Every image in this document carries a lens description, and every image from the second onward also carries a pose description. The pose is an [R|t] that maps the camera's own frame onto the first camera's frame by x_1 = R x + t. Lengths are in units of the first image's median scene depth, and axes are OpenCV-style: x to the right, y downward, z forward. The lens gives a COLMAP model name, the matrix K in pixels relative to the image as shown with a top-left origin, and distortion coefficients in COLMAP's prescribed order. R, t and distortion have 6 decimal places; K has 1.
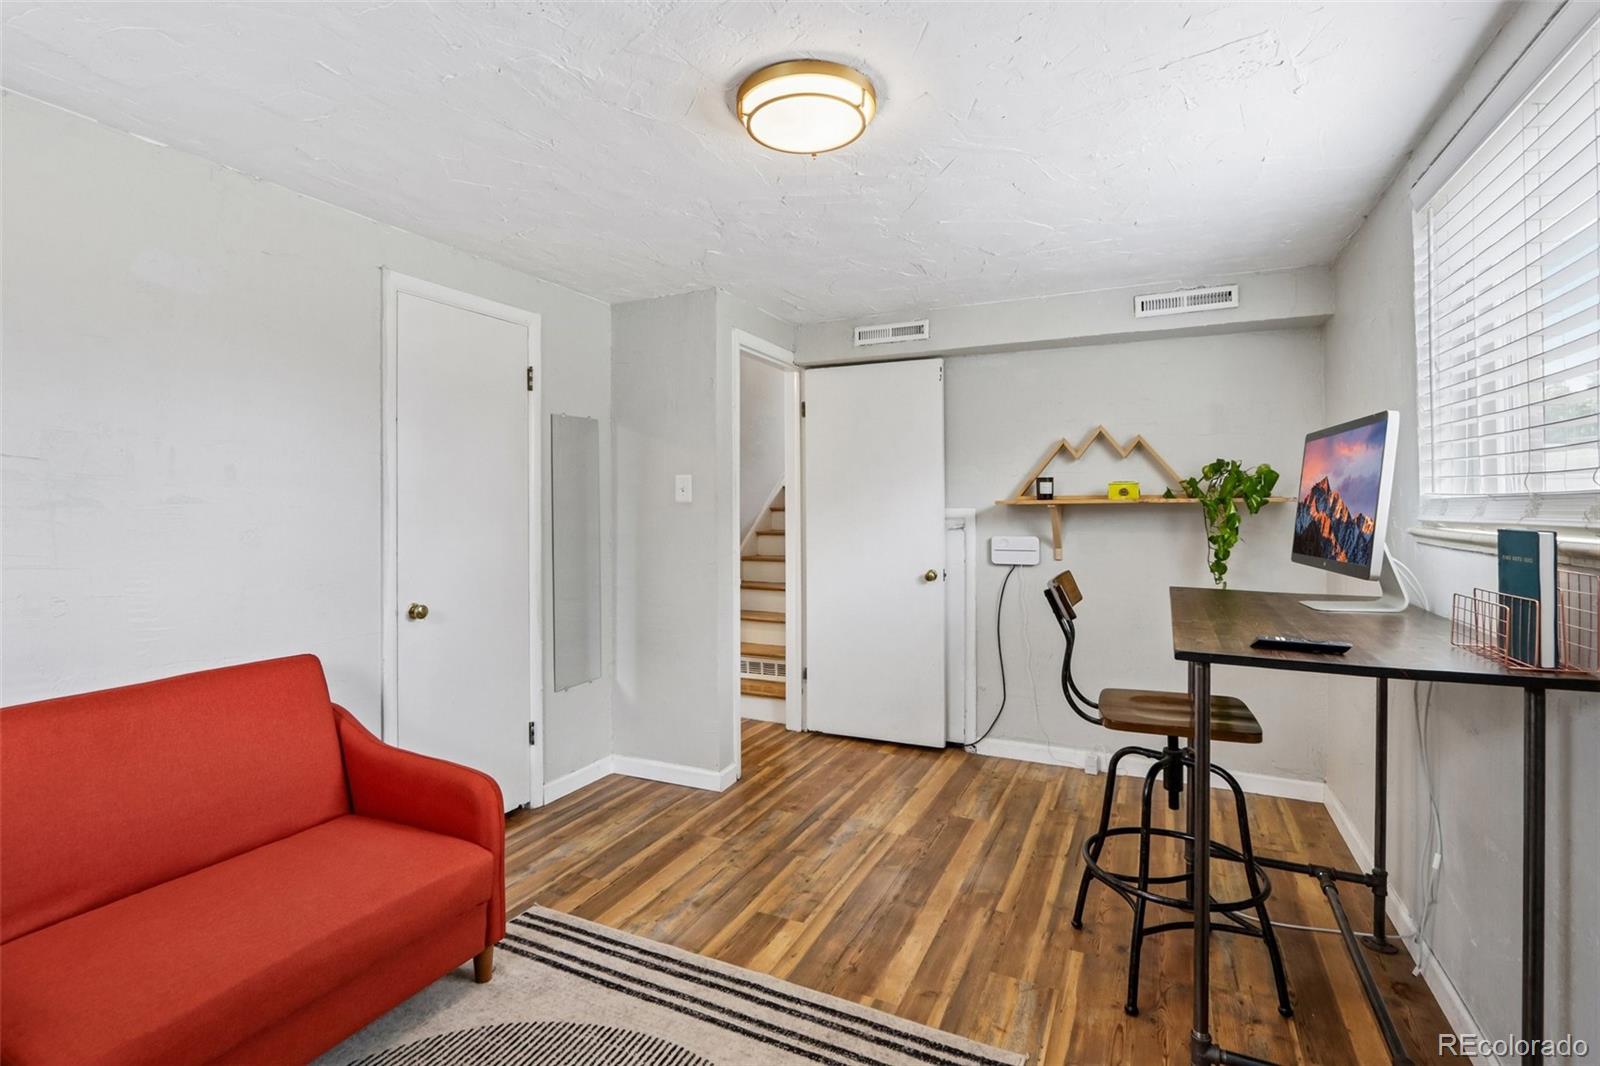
lens RADIAL K [[764.0, 0, 768.0], [0, 764.0, 500.1], [0, 0, 1]] dist [-0.015654, 0.003368]
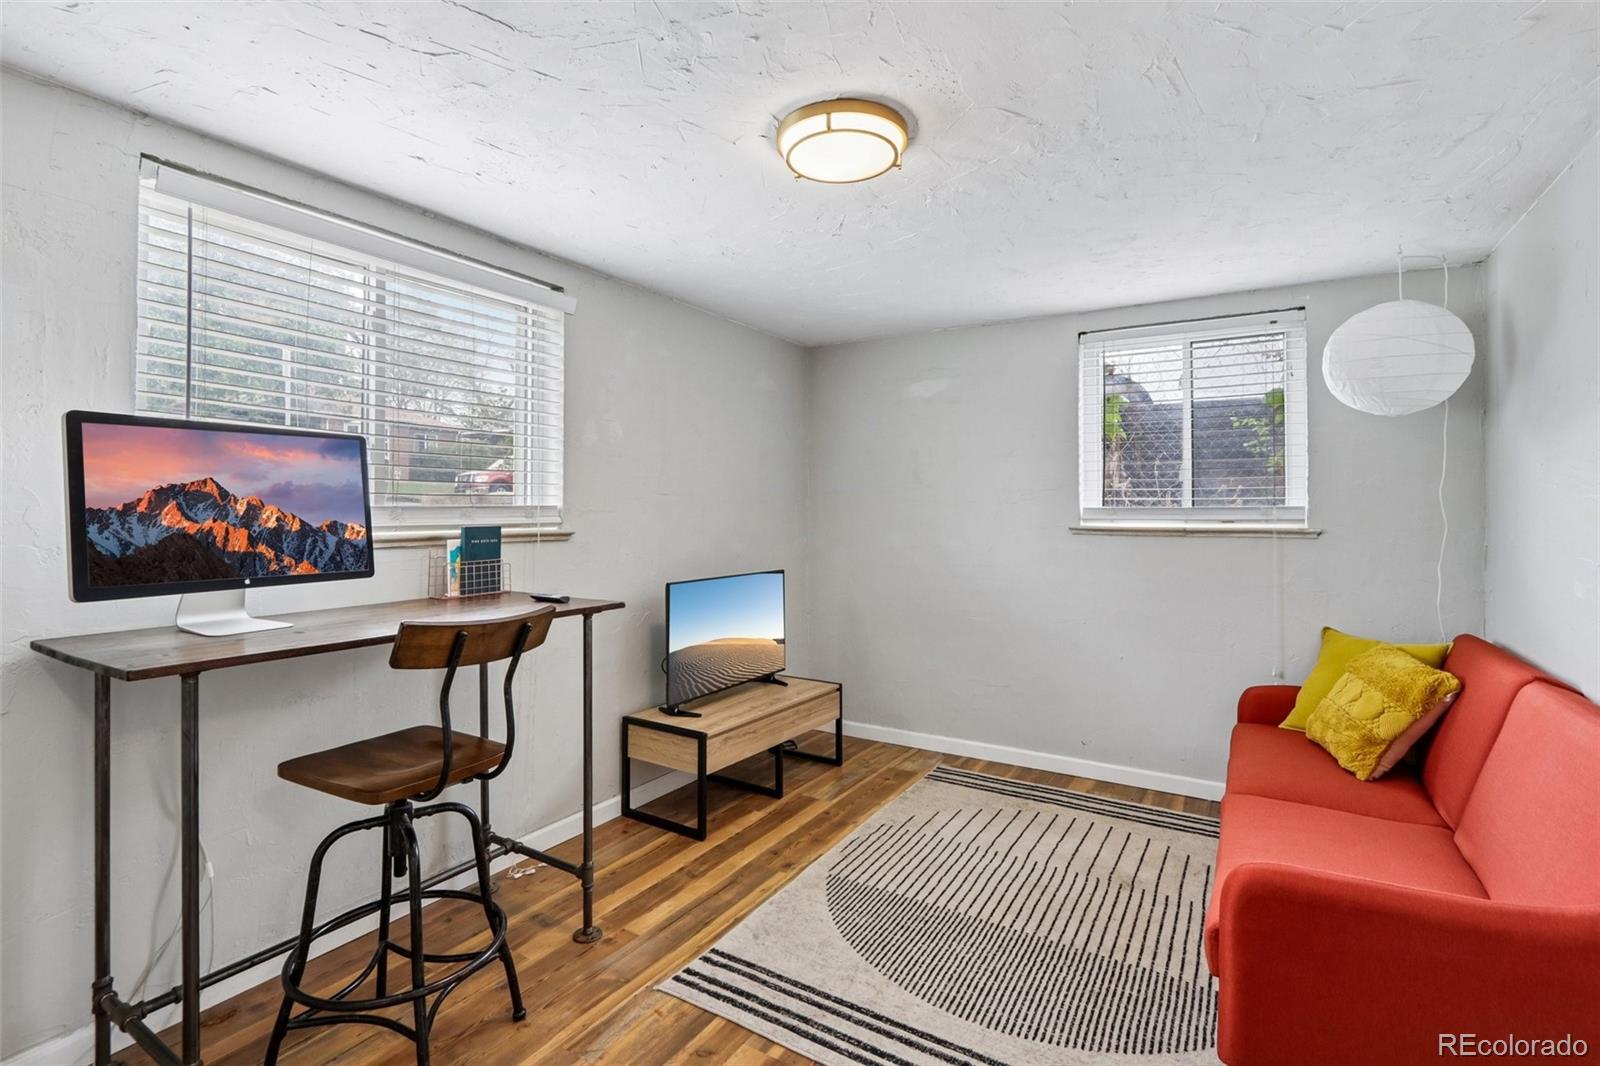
lens RADIAL K [[764.0, 0, 764.7], [0, 764.0, 514.1], [0, 0, 1]] dist [-0.015654, 0.003368]
pose [[-0.993818, 0.006740, 0.110821, 0.022112], [0.007830, 0.999925, 0.009403, -0.003140], [-0.110749, 0.010213, -0.993796, 1.178195]]
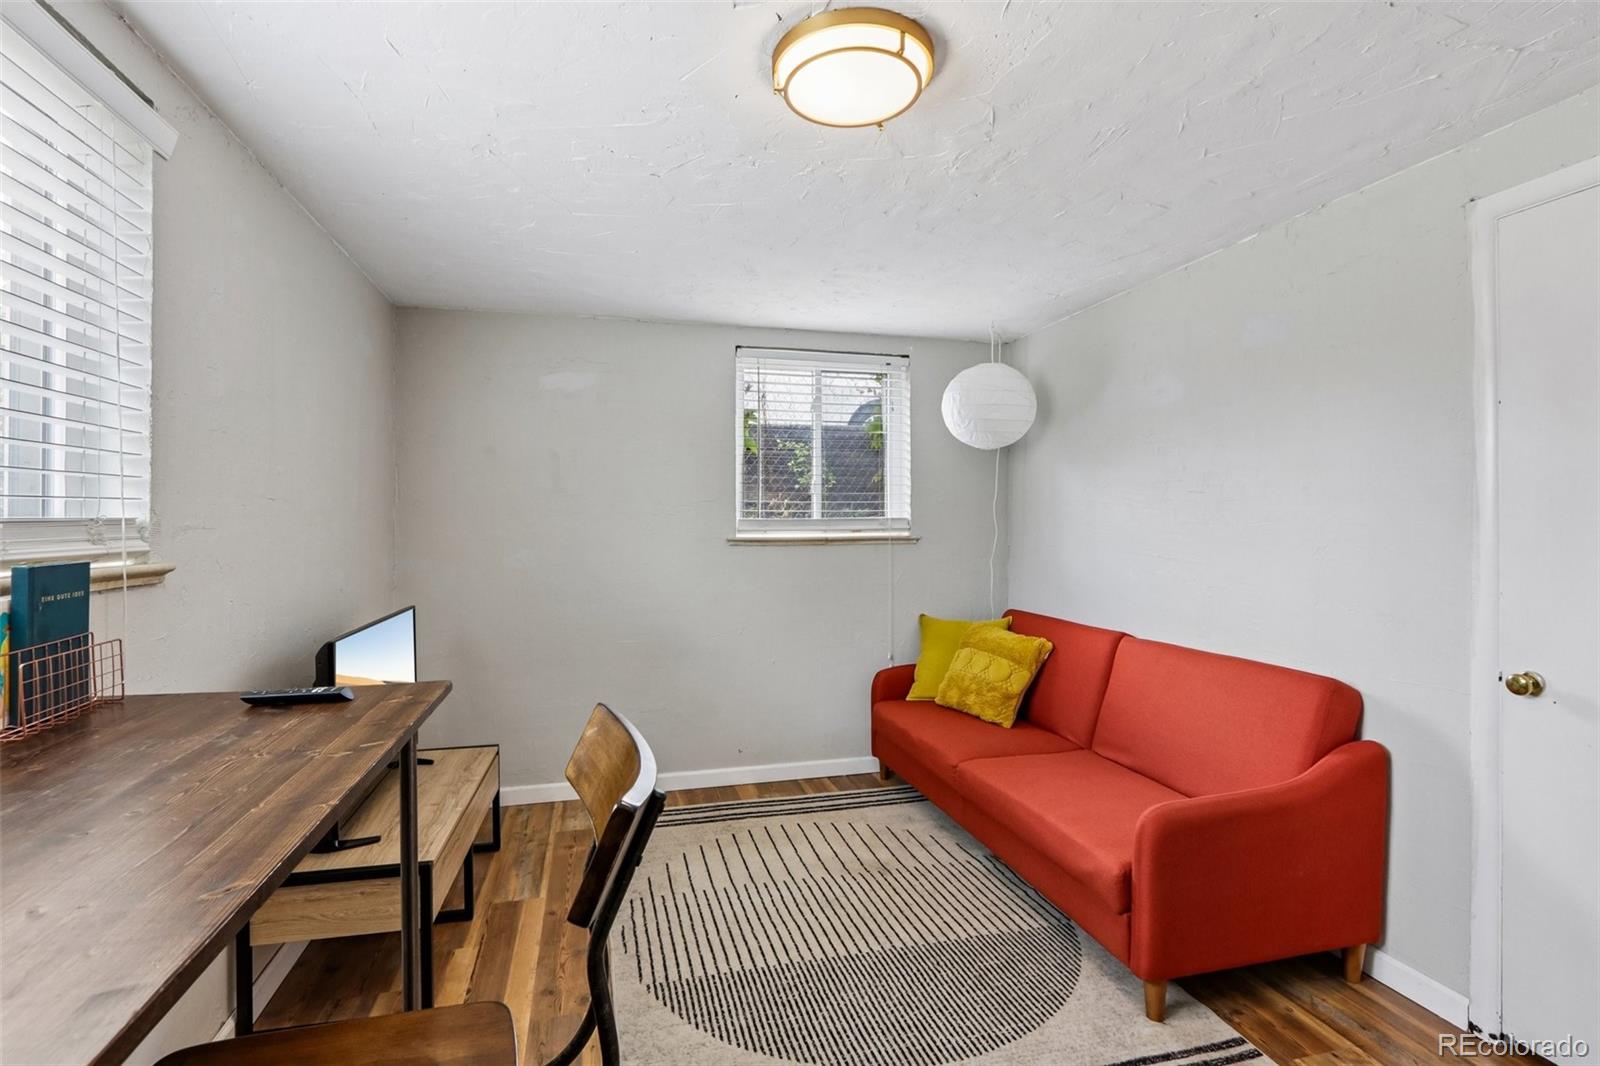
lens RADIAL K [[764.0, 0, 799.1], [0, 764.0, 527.4], [0, 0, 1]] dist [-0.015654, 0.003368]
pose [[-0.747053, 0.016793, -0.664553, 0.382376], [0.005524, 0.999803, 0.019055, -0.007500], [0.664742, 0.010564, -0.746999, 0.915145]]
